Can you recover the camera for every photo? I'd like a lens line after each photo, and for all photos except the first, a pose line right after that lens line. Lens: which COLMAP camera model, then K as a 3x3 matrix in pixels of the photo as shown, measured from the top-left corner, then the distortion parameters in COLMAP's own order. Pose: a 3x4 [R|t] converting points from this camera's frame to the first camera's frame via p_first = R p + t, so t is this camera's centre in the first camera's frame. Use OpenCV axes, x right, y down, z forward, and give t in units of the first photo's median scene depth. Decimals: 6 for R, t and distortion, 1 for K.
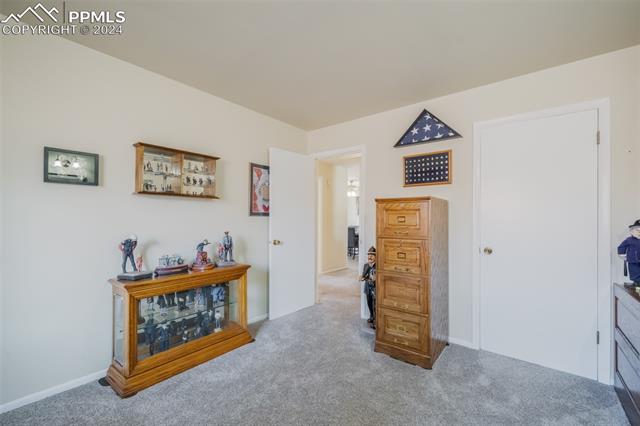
lens RADIAL K [[277.5, 0, 320.2], [0, 277.5, 216.2], [0, 0, 1]] dist [0.000862, -0.000493]
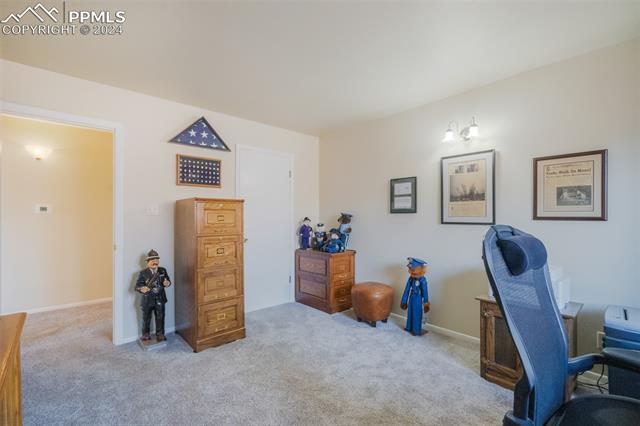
lens RADIAL K [[288.4, 0, 322.3], [0, 288.4, 215.7], [0, 0, 1]] dist [0.003669, 0.000618]
pose [[0.141702, -0.004095, 0.989901, -0.704805], [-0.004545, 0.999978, 0.004788, -0.005703], [-0.989899, -0.005178, 0.141680, 0.389410]]
